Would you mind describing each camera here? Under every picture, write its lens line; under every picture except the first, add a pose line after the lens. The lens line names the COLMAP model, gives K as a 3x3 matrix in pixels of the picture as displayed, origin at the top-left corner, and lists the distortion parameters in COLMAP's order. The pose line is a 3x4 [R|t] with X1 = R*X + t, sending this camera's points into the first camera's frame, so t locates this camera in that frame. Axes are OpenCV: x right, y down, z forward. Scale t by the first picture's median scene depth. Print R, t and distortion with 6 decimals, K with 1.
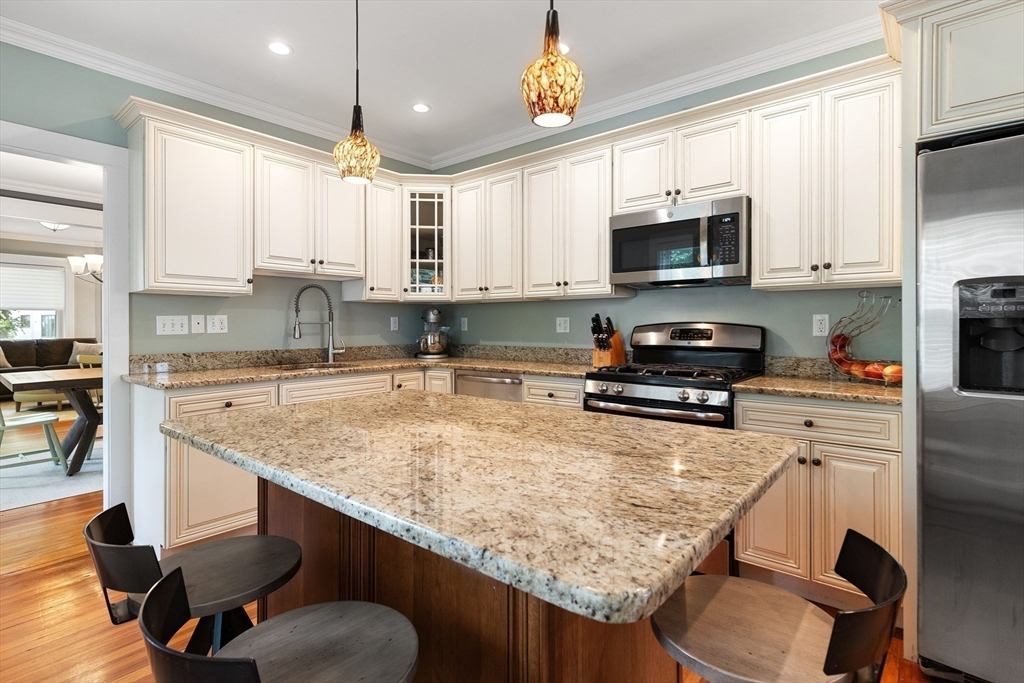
lens RADIAL K [[493.9, 0, 517.2], [0, 493.9, 325.3], [0, 0, 1]] dist [0.006705, -0.001997]
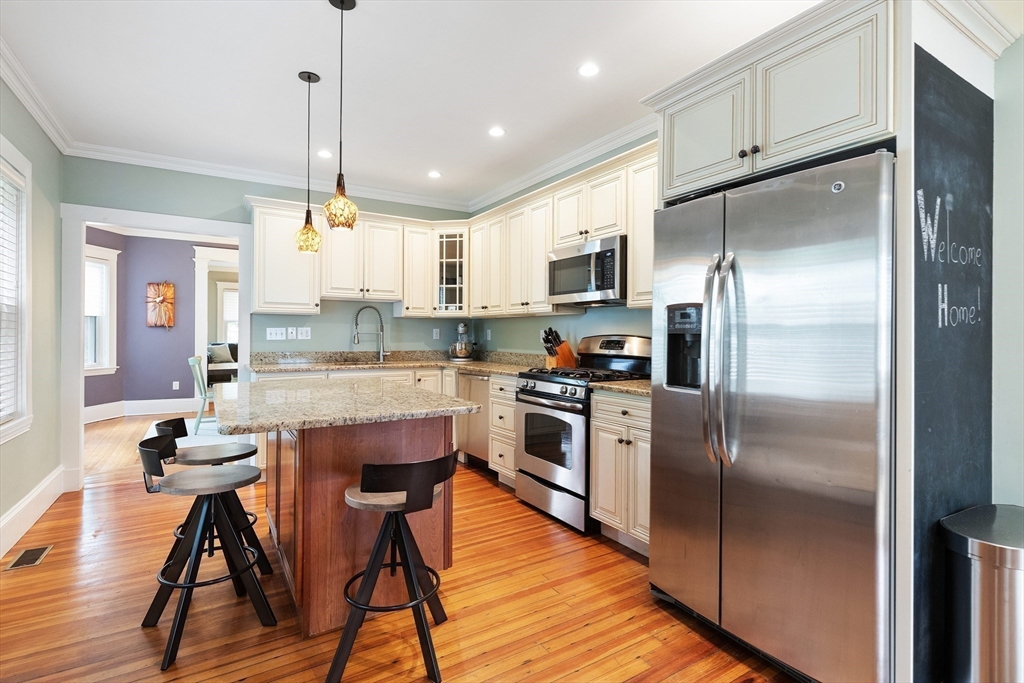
lens RADIAL K [[493.9, 0, 518.2], [0, 493.9, 333.3], [0, 0, 1]] dist [0.006705, -0.001997]
pose [[0.948397, 0.007364, -0.316999, 0.470362], [-0.008868, 0.999955, -0.003302, -0.003445], [0.316960, 0.005943, 0.948420, -0.212474]]
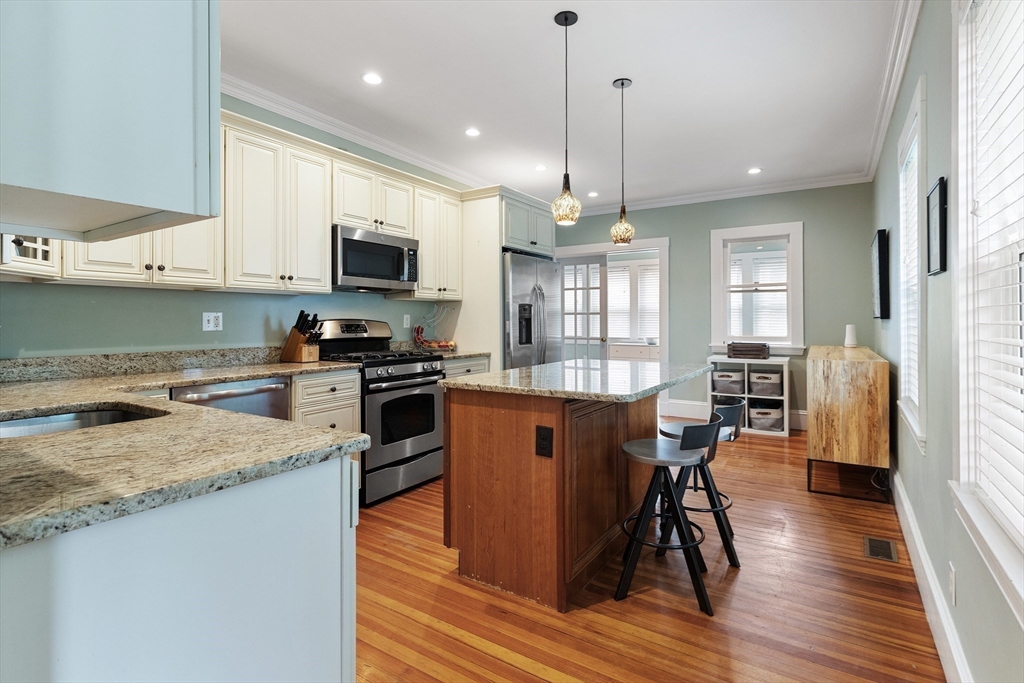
lens RADIAL K [[493.9, 0, 522.3], [0, 493.9, 320.7], [0, 0, 1]] dist [0.006705, -0.001997]
pose [[-0.123778, 0.005404, 0.992295, -0.888771], [0.007020, 0.999965, -0.004570, 0.005982], [-0.992285, 0.006400, -0.123812, 0.656191]]
